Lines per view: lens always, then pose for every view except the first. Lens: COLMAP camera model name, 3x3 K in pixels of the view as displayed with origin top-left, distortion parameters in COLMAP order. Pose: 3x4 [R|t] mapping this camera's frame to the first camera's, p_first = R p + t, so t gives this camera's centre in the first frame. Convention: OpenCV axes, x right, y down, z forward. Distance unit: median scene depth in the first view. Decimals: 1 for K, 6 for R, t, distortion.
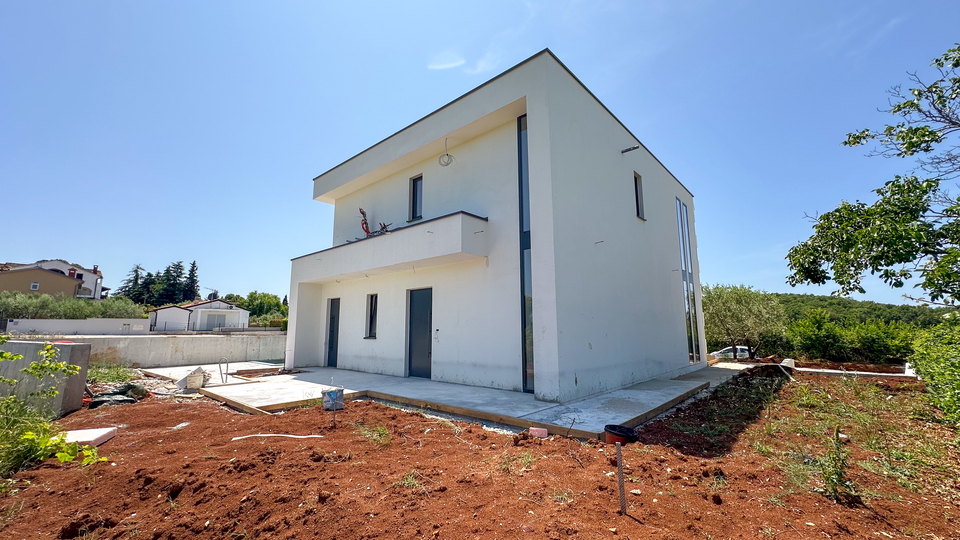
lens RADIAL K [[384.7, 0, 481.0], [0, 384.7, 271.2], [0, 0, 1]] dist [-0.003764, 0.002993]
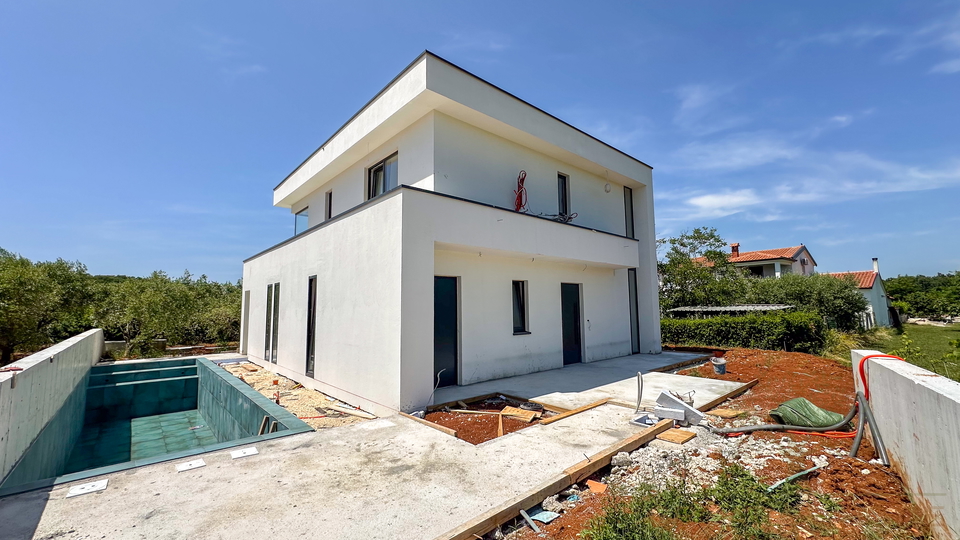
lens RADIAL K [[384.7, 0, 480.5], [0, 384.7, 269.4], [0, 0, 1]] dist [-0.003764, 0.002993]
pose [[0.118692, 0.097404, 0.988142, -1.172758], [-0.143259, 0.986444, -0.080029, 0.119933], [-0.982542, -0.132062, 0.131037, 1.028723]]
